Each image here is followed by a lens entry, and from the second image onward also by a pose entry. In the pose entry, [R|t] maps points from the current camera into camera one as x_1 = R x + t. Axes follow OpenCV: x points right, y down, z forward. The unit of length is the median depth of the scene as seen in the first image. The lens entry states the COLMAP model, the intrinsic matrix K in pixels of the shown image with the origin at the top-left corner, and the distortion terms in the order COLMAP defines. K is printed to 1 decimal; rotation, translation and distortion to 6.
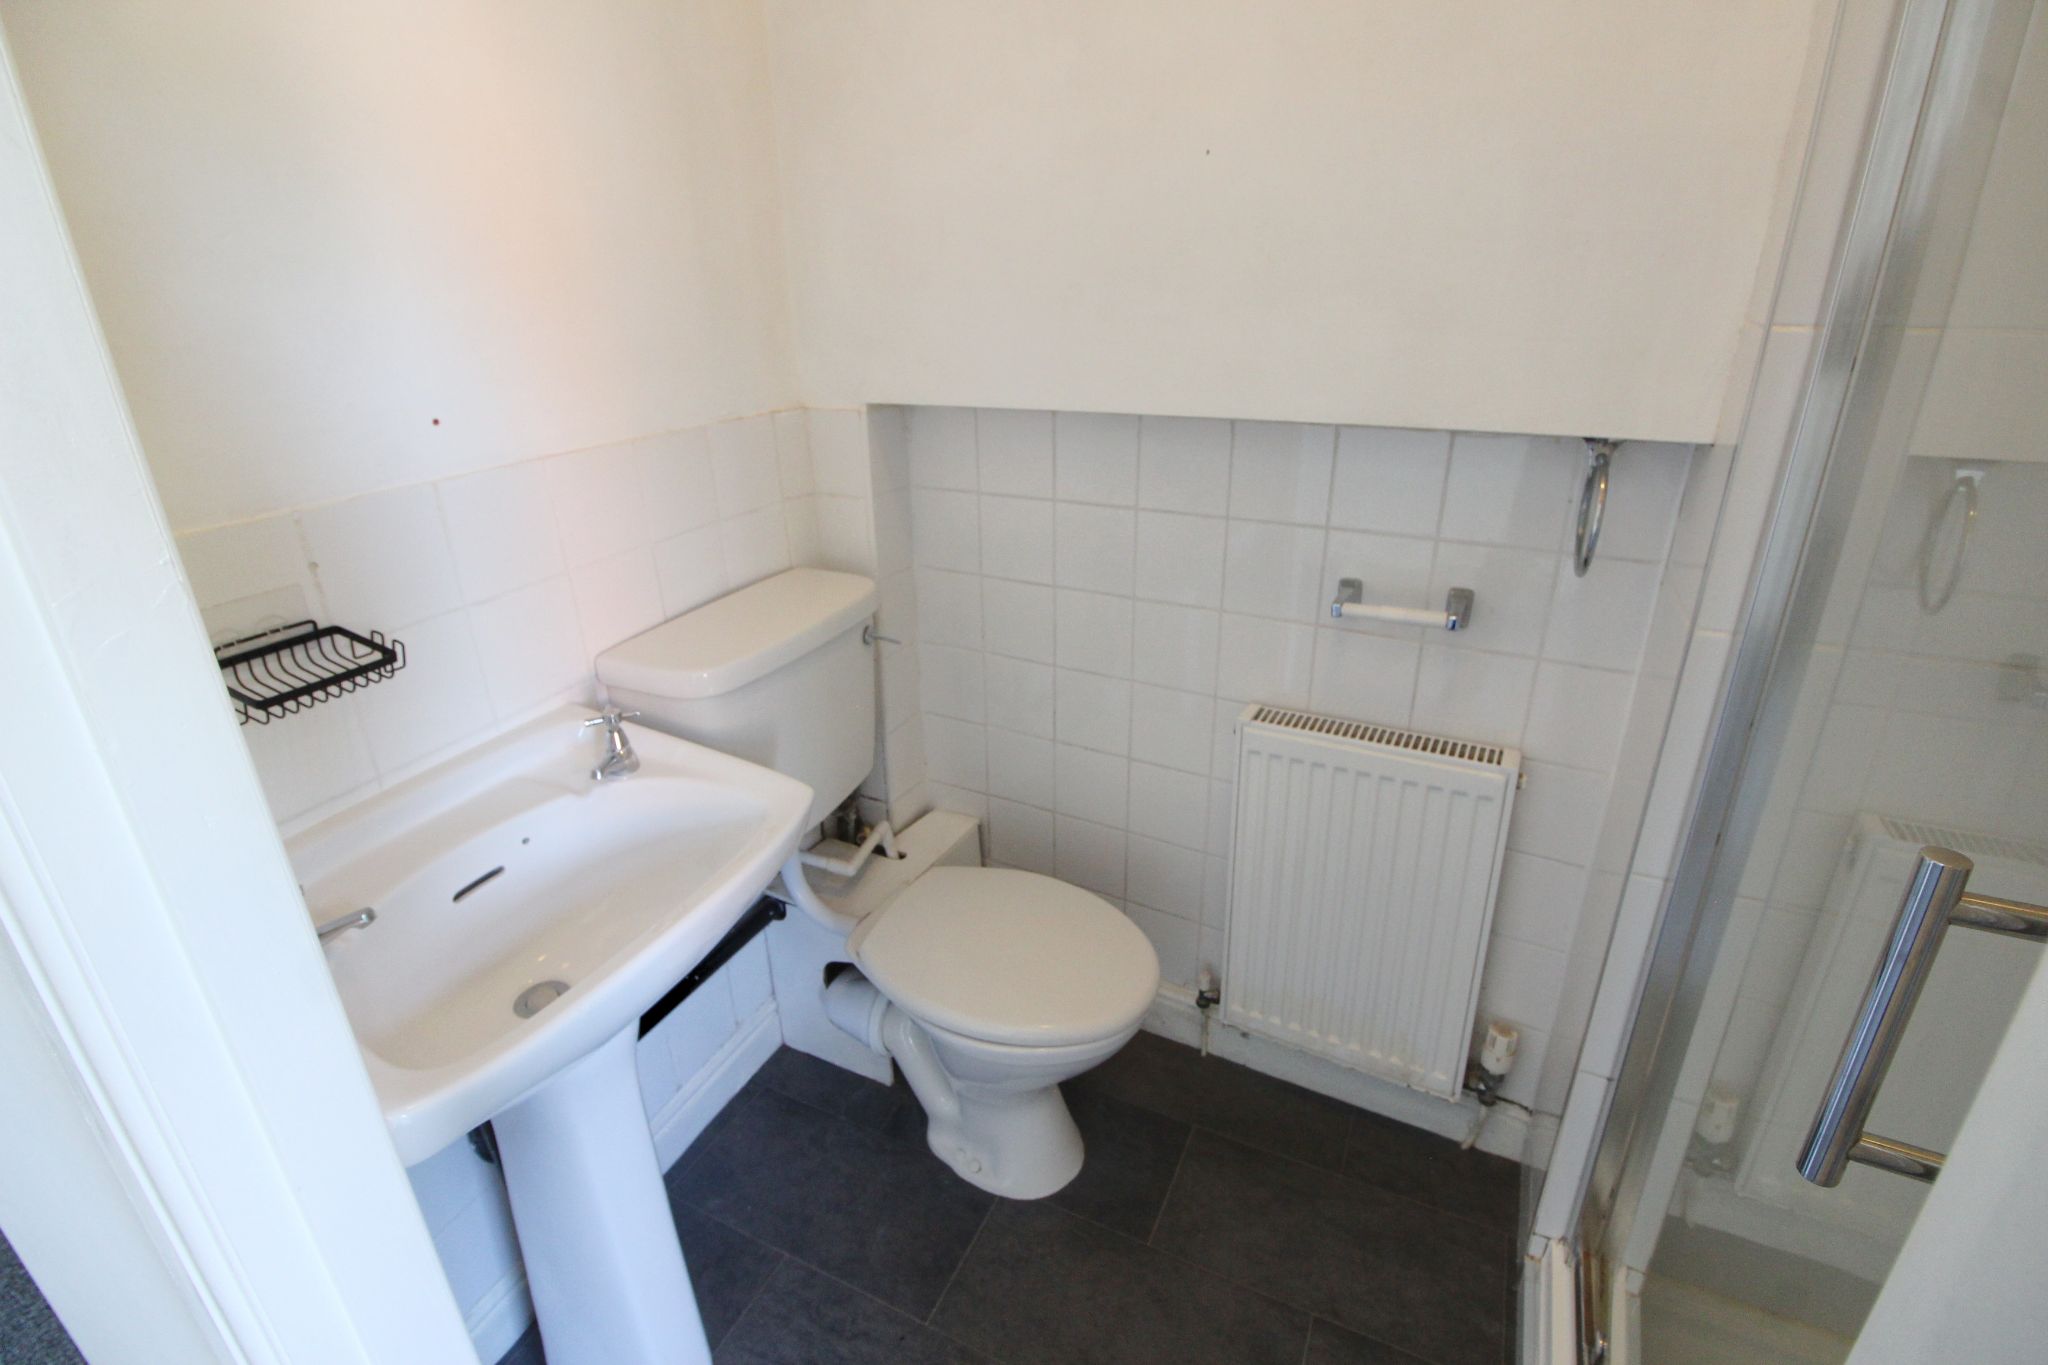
lens RADIAL K [[954.0, 0, 1019.1], [0, 954.0, 664.2], [0, 0, 1]] dist [-0.001120, -0.008792]
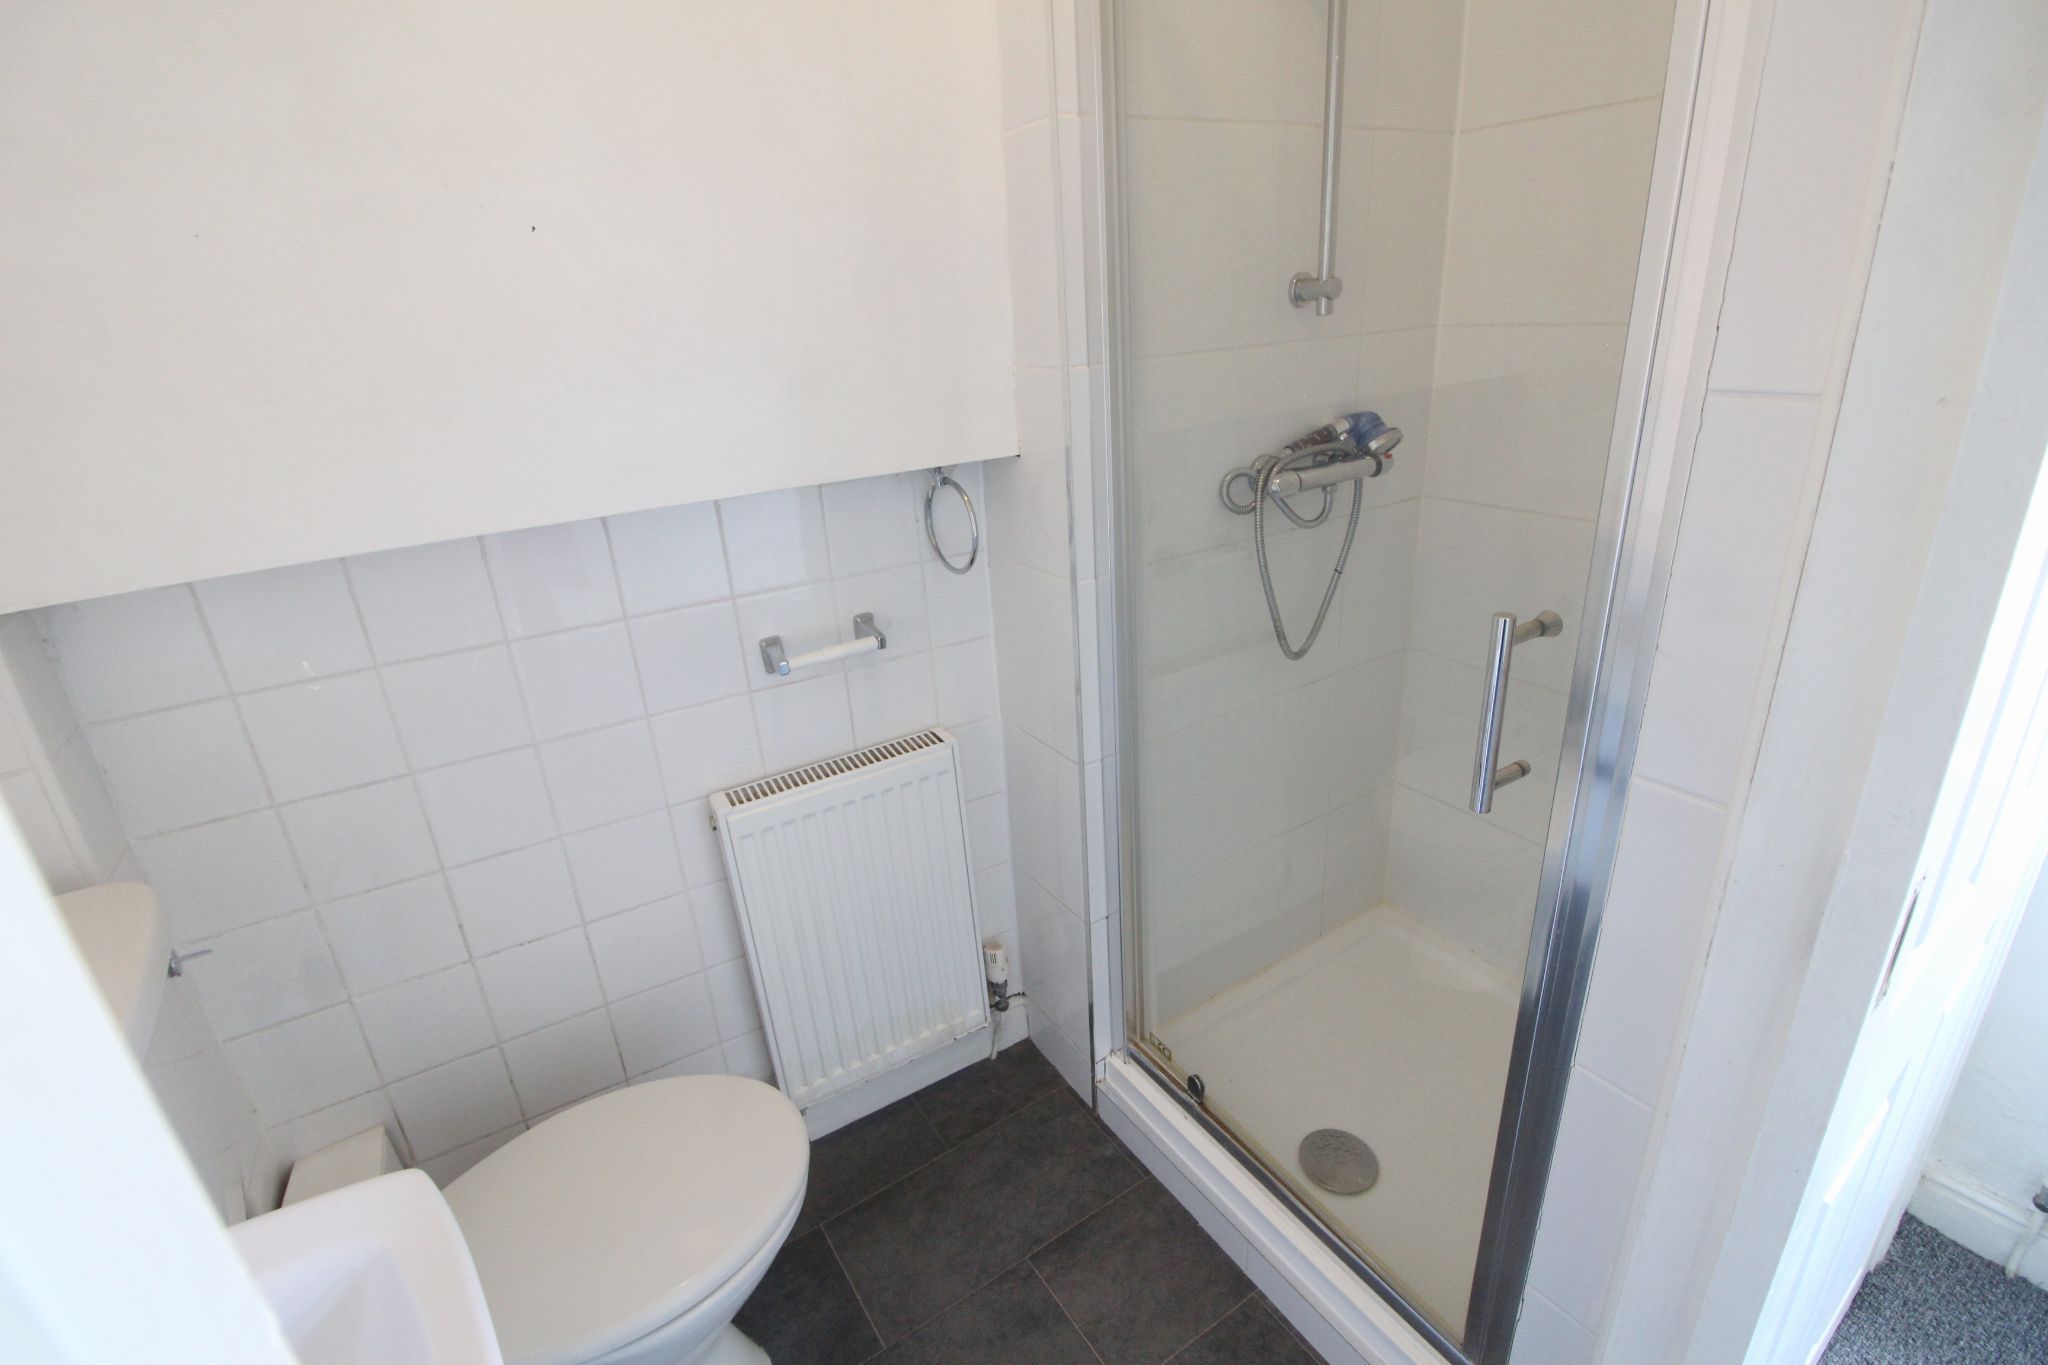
lens RADIAL K [[914.1, 0, 1018.4], [0, 914.1, 662.9], [0, 0, 1]] dist [-0.000640, -0.021498]
pose [[0.518712, -0.306741, 0.798028, -0.310845], [0.375772, 0.920225, 0.109461, -0.069991], [-0.767941, 0.243098, 0.592596, 0.196915]]
